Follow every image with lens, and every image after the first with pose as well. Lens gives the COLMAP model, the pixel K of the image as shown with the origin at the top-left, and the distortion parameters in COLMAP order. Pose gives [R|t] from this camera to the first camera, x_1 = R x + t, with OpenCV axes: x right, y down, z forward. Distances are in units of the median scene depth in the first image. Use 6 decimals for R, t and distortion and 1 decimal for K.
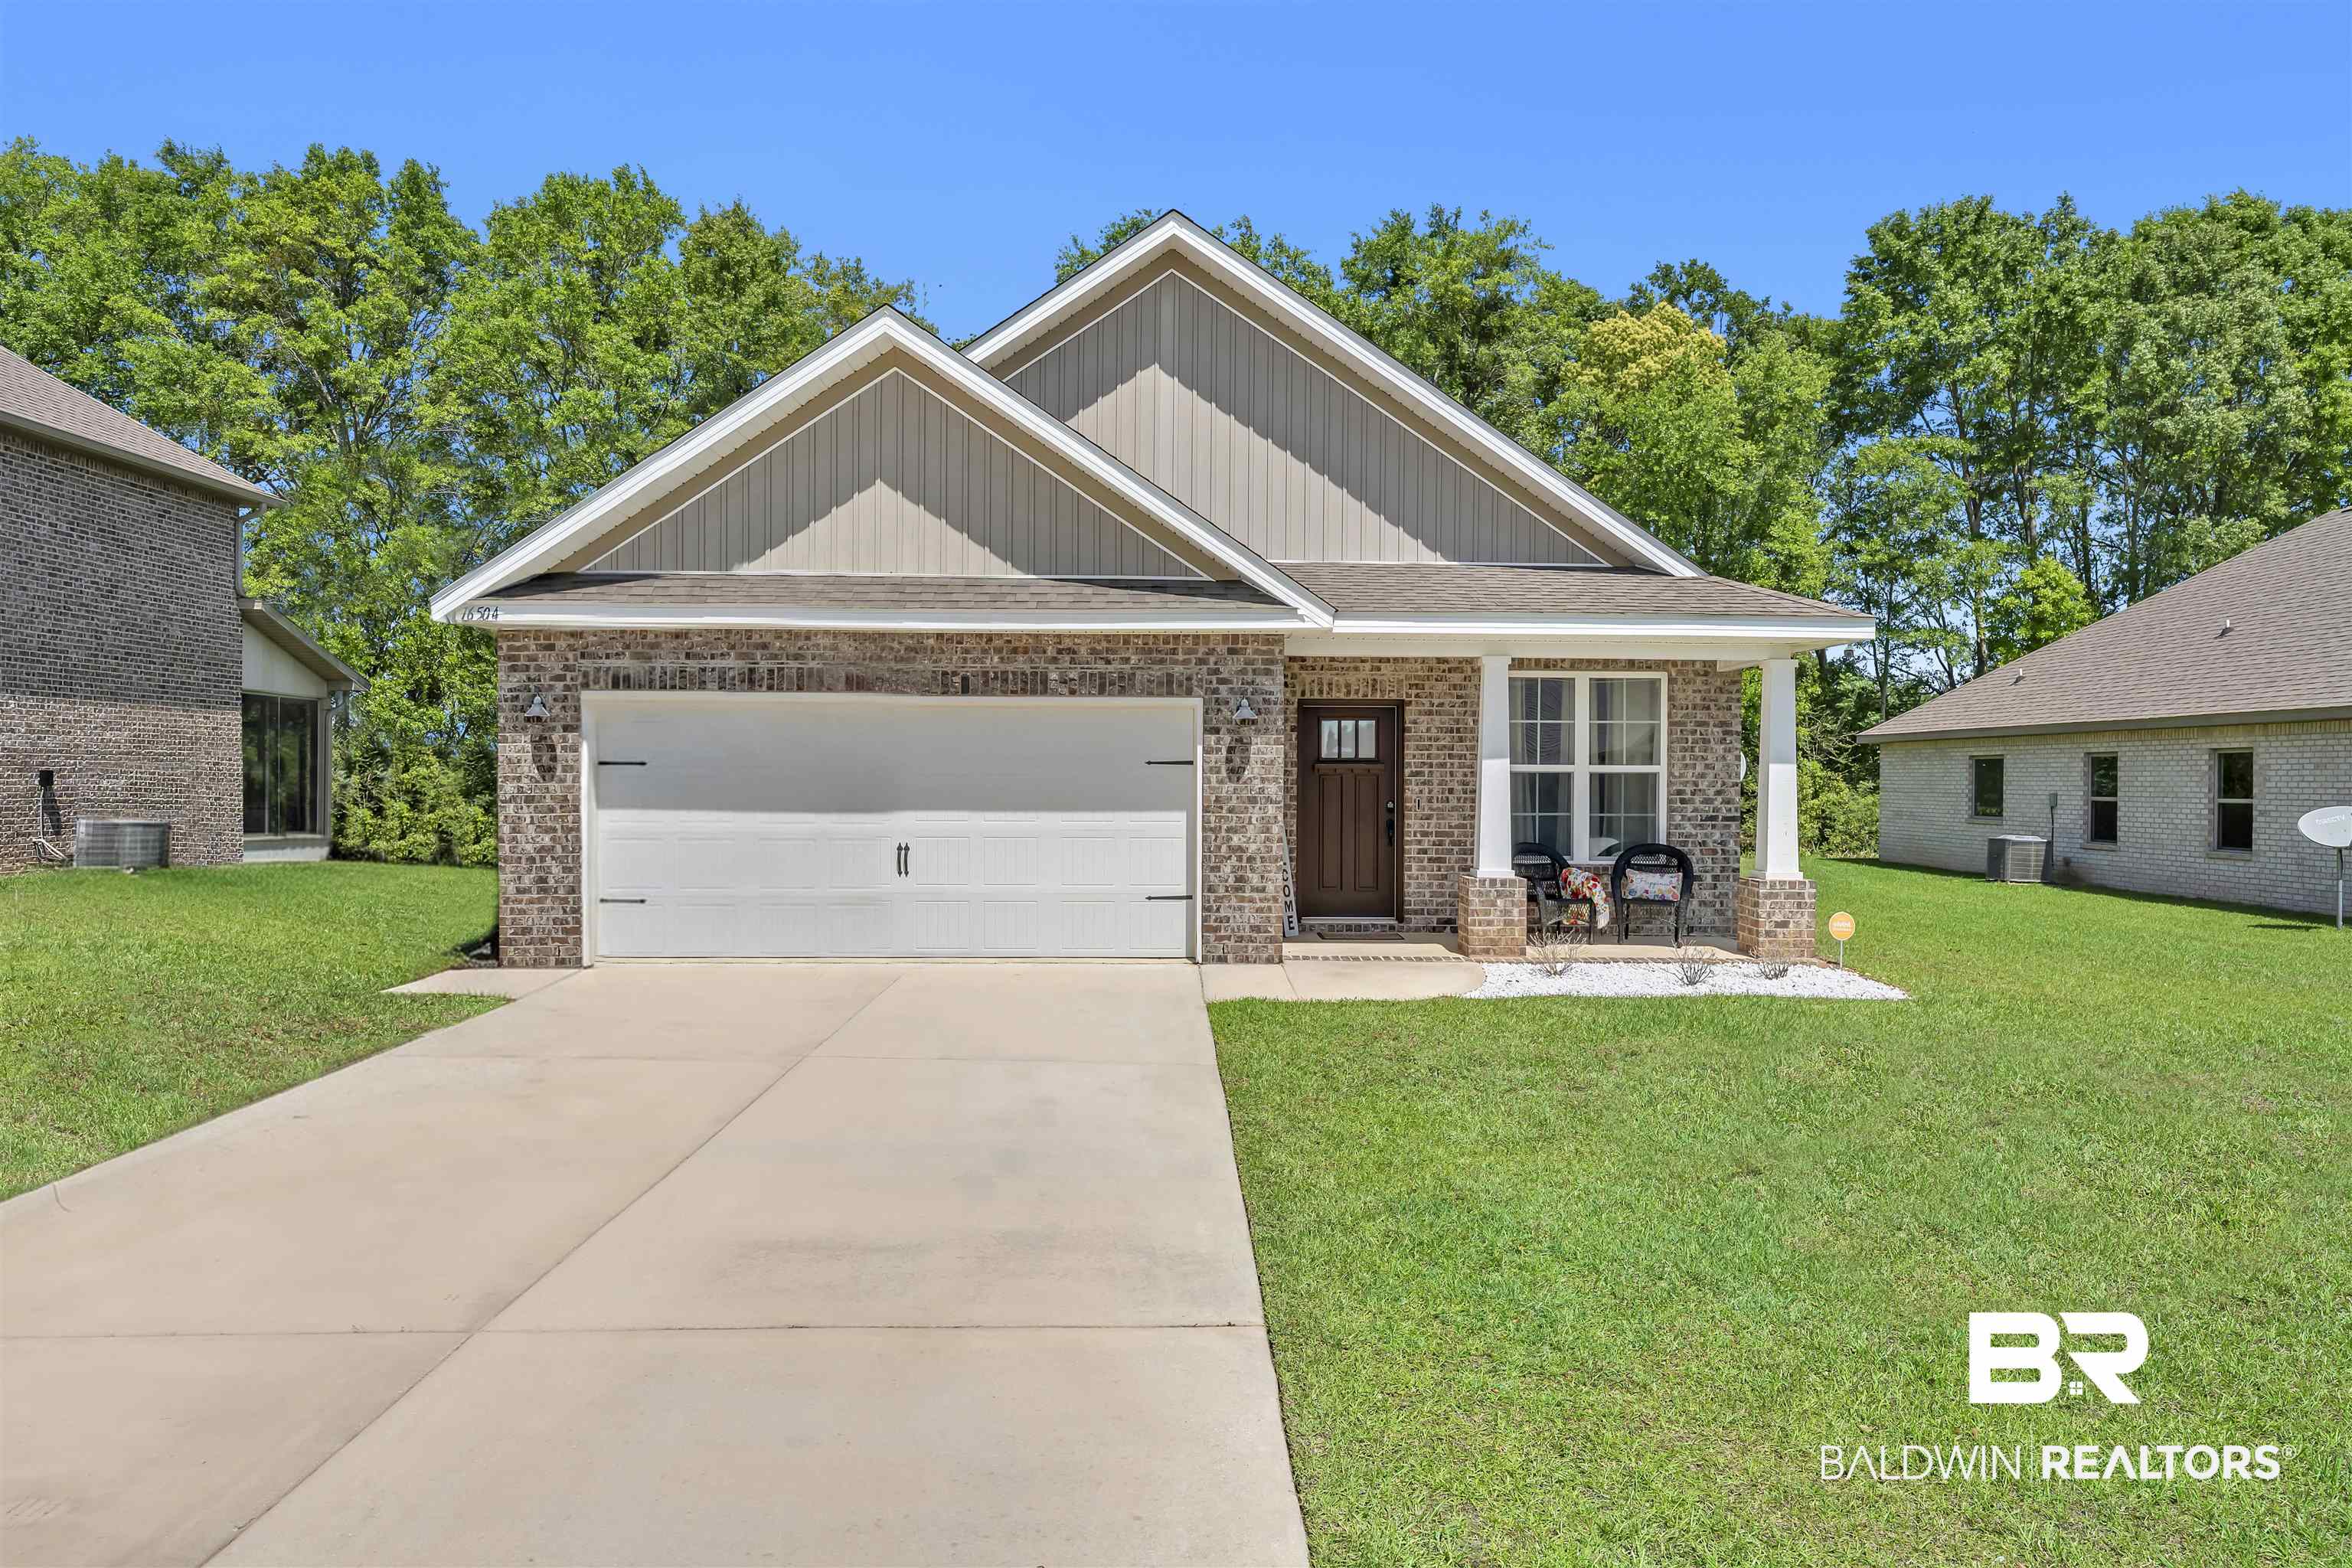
lens RADIAL K [[1510.1, 0, 1187.3], [0, 1510.1, 771.6], [0, 0, 1]] dist [0.017967, 0.000438]
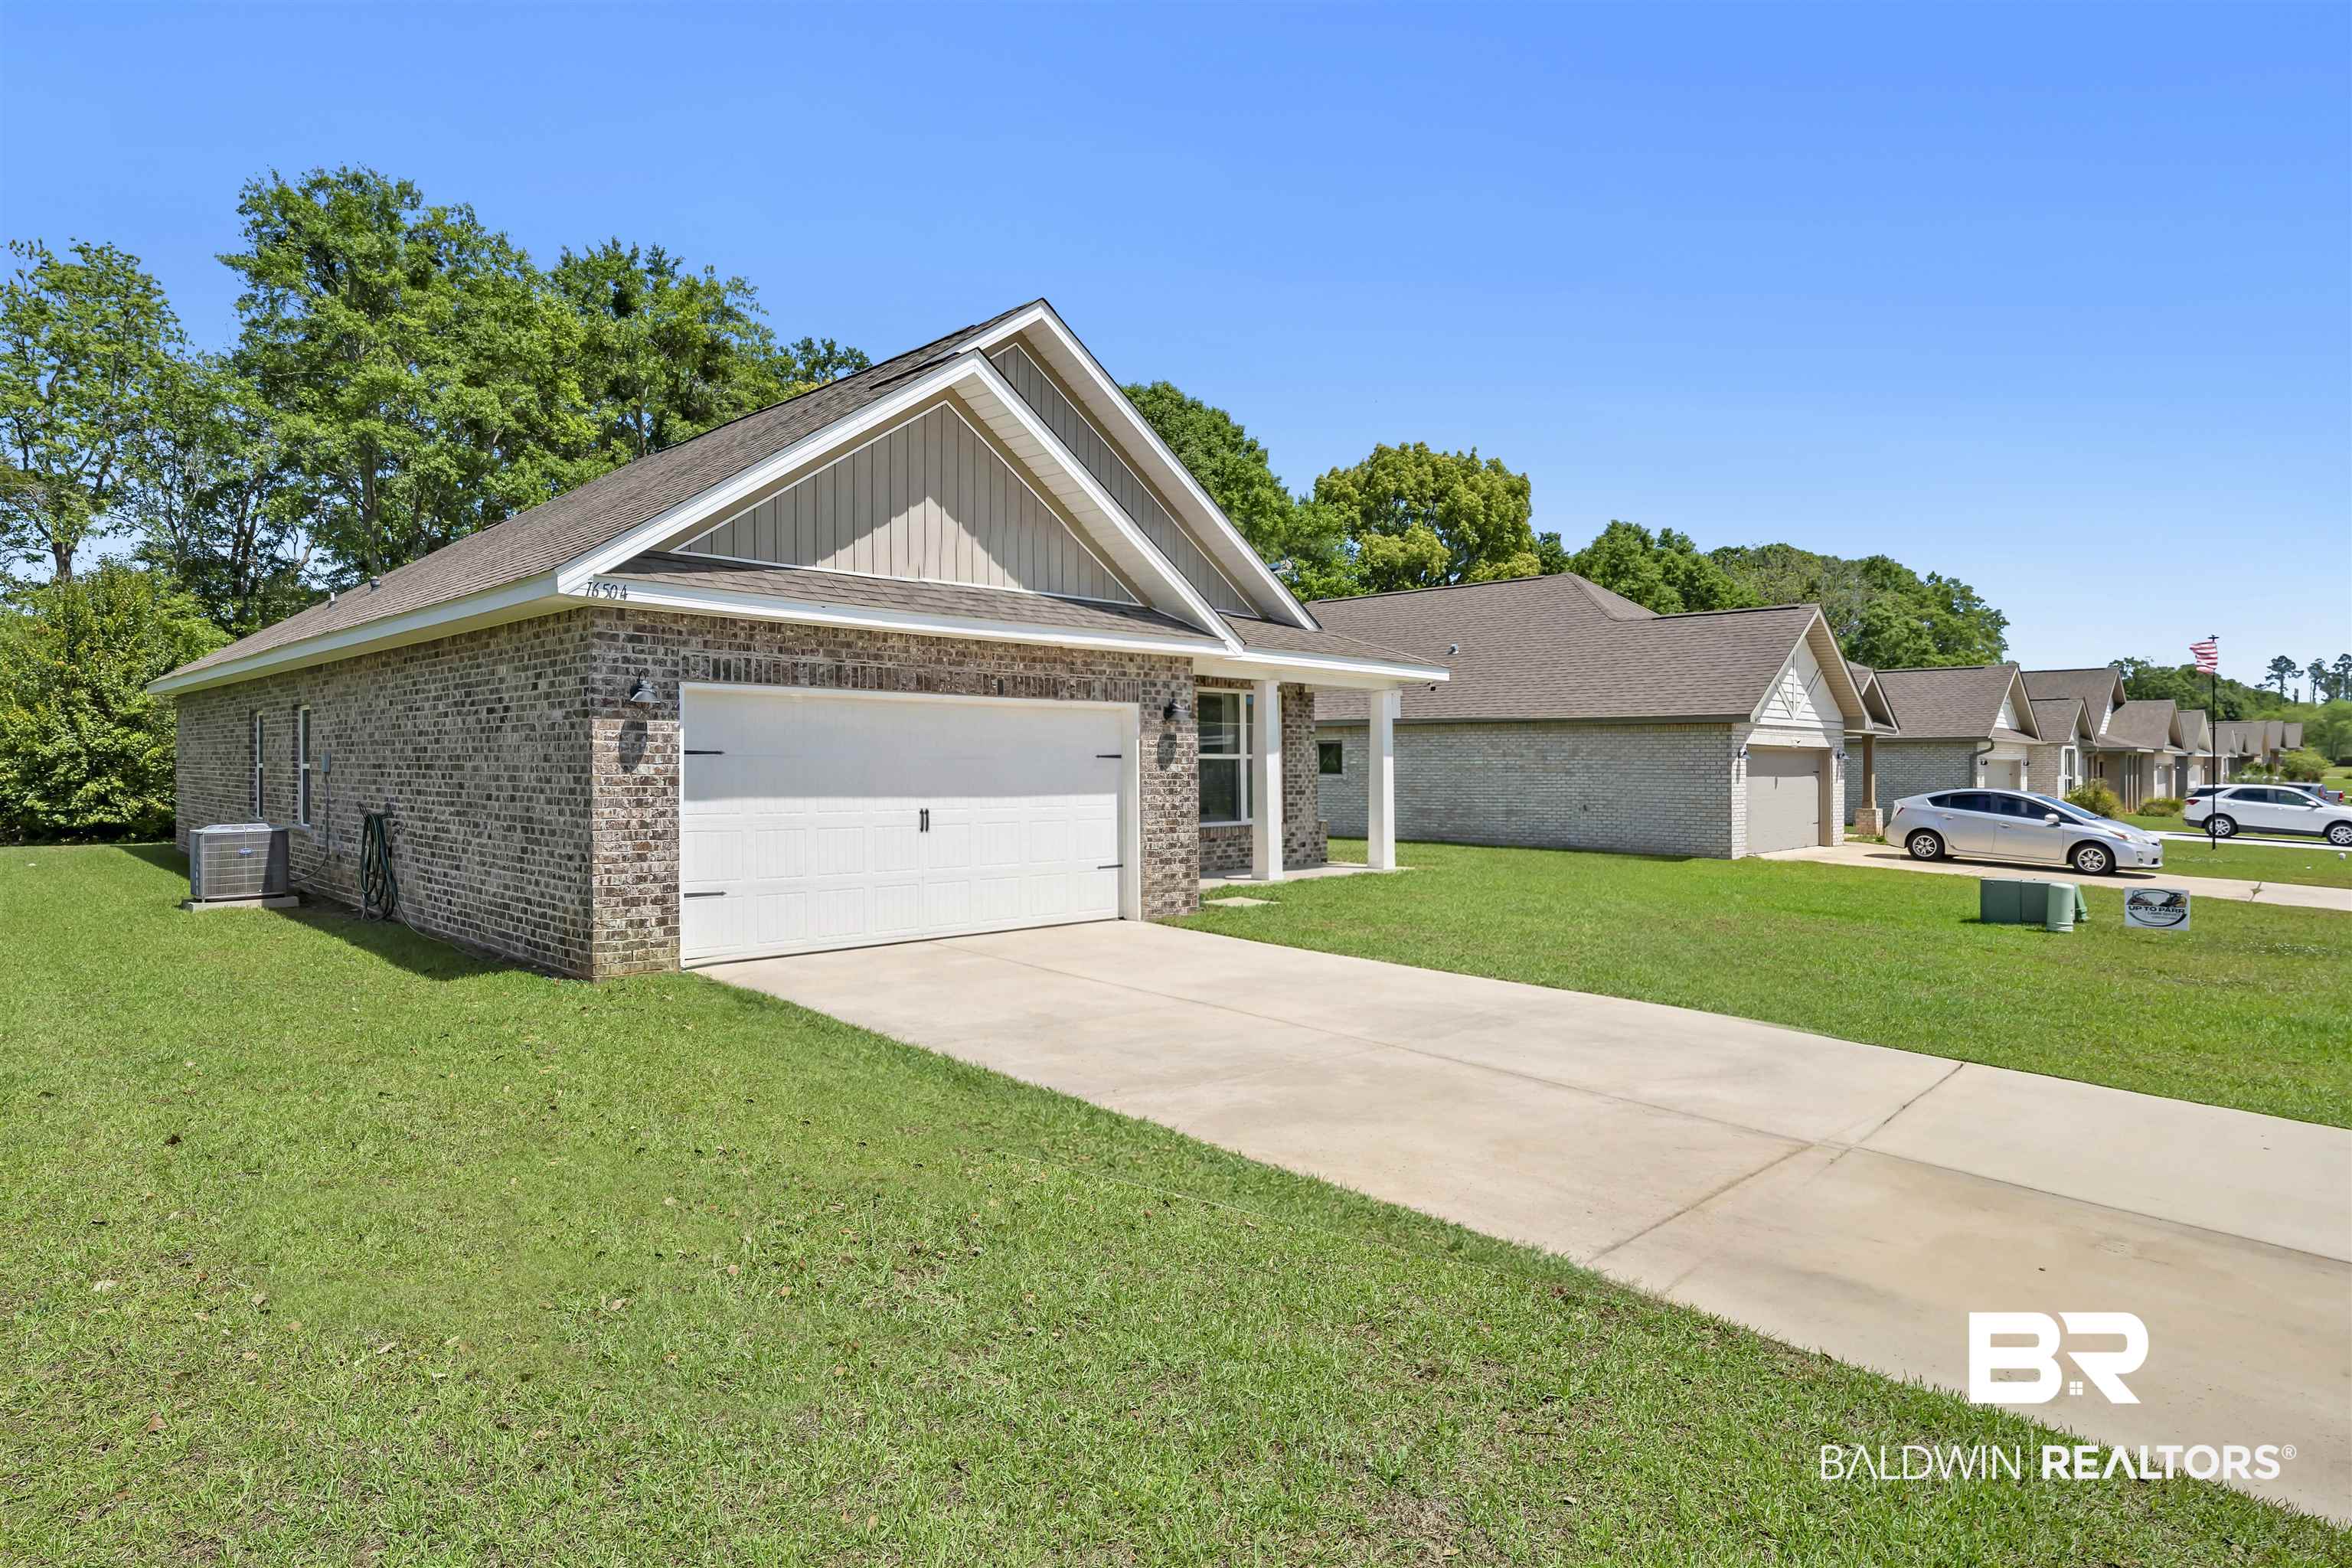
lens RADIAL K [[1272.4, 0, 1174.4], [0, 1272.4, 772.4], [0, 0, 1]] dist [-0.013964, -0.001277]
pose [[0.682222, -0.017657, 0.730932, -0.754378], [0.005278, 0.999801, 0.019226, -0.011157], [-0.731126, -0.009258, 0.682179, 0.245716]]
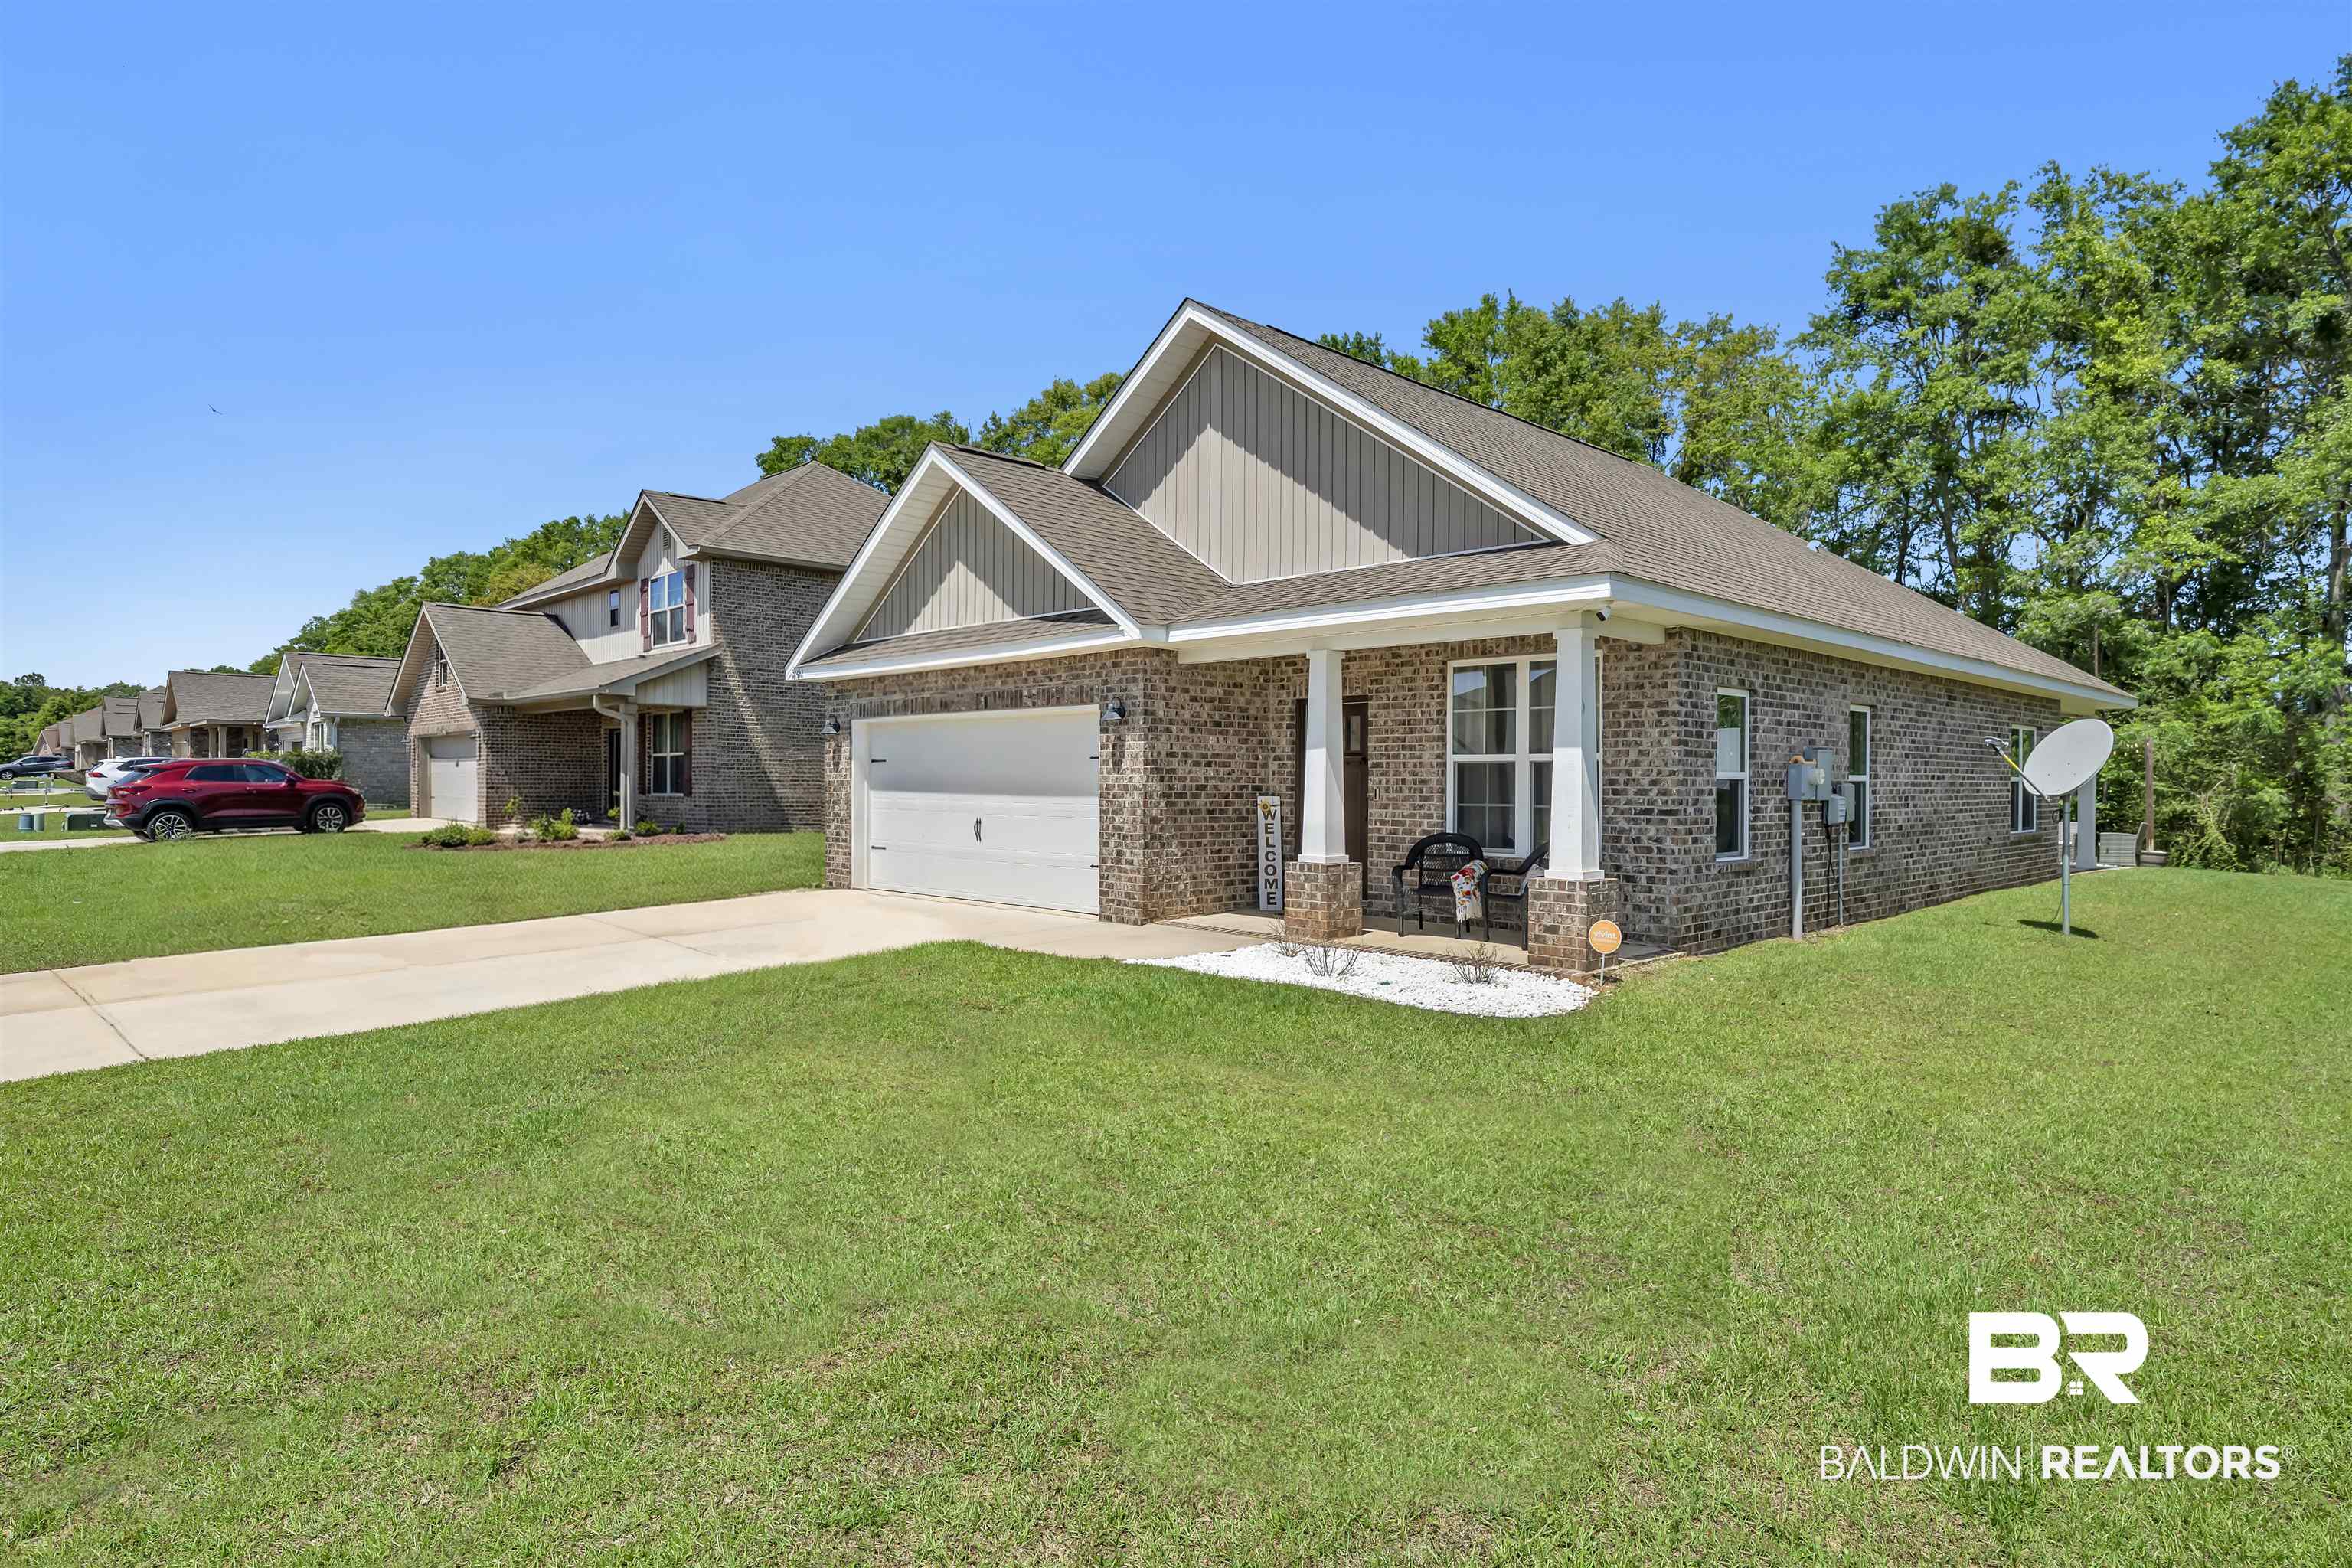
lens RADIAL K [[1272.4, 0, 1169.9], [0, 1272.4, 773.1], [0, 0, 1]] dist [-0.013964, -0.001277]
pose [[0.675118, -0.006772, -0.737679, 0.805223], [0.004163, 0.999977, -0.005369, 0.012779], [0.737698, 0.000554, 0.675130, 0.341505]]
